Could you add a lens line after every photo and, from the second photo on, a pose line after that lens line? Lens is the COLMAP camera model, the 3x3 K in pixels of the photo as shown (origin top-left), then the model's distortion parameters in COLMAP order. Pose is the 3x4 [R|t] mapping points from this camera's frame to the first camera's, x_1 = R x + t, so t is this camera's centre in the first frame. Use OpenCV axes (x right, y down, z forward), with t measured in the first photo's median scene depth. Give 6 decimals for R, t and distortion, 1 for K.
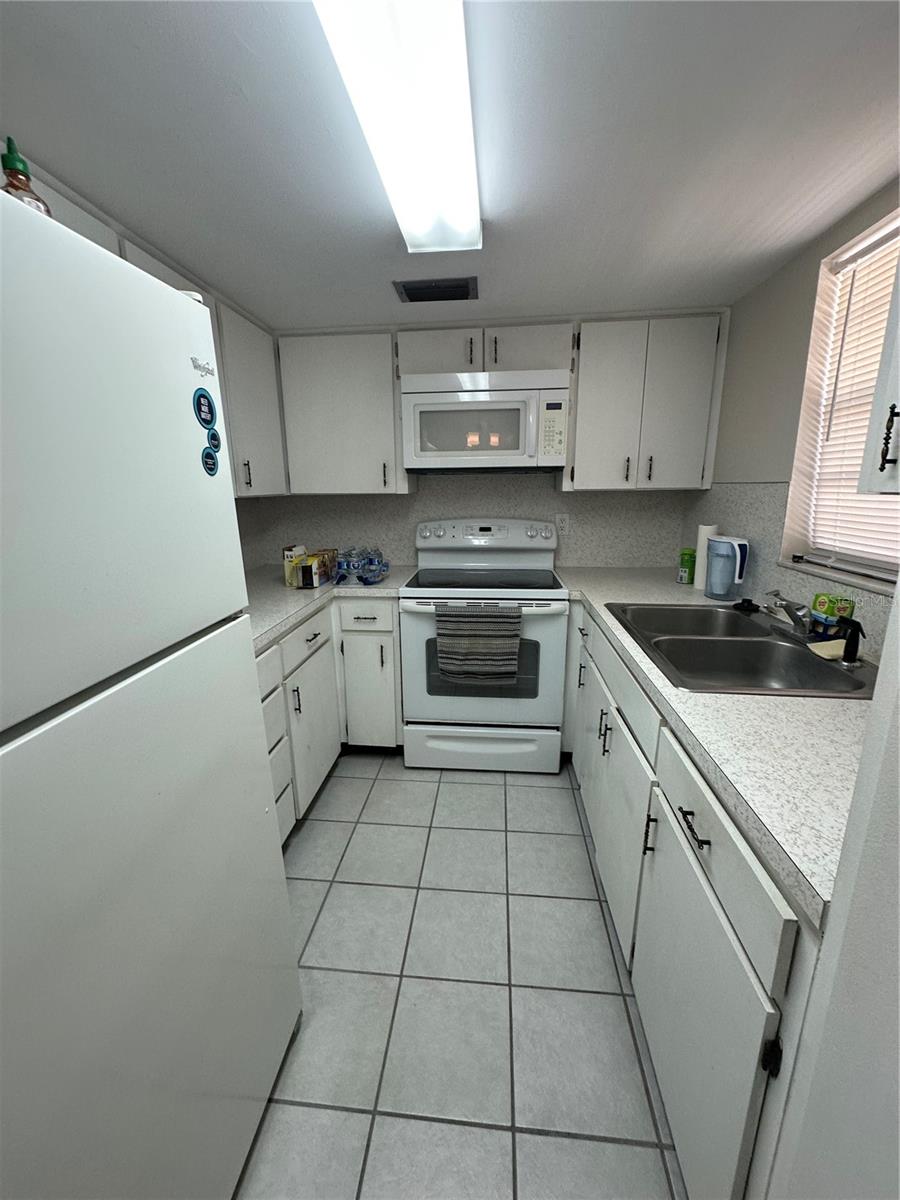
lens RADIAL K [[479.6, 0, 447.9], [0, 479.6, 600.1], [0, 0, 1]] dist [-0.001972, 0.001270]
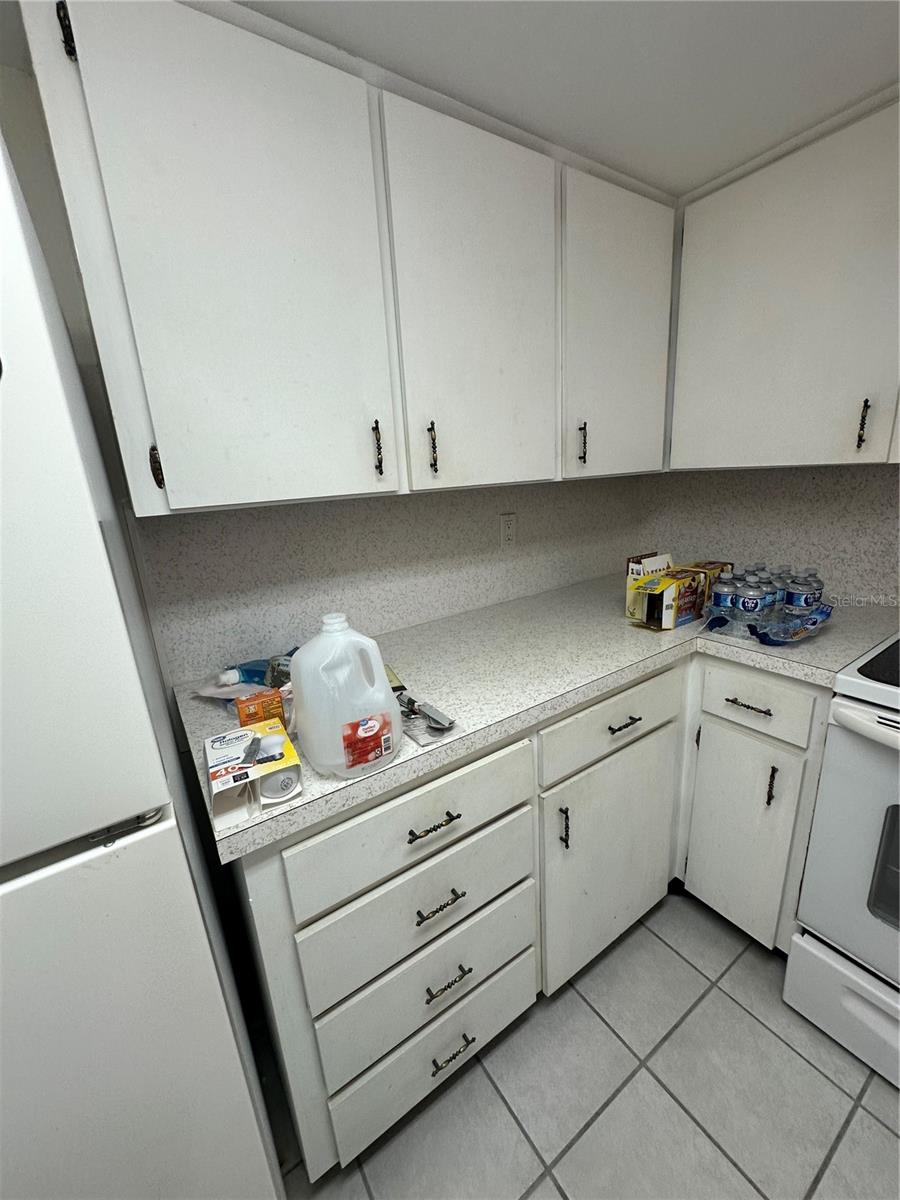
lens RADIAL K [[479.6, 0, 452.7], [0, 479.6, 597.3], [0, 0, 1]] dist [-0.001972, 0.001270]
pose [[0.636694, 0.173615, -0.751318, -0.003417], [-0.128823, 0.984580, 0.118348, -0.101419], [0.760280, 0.021435, 0.649242, 0.406756]]
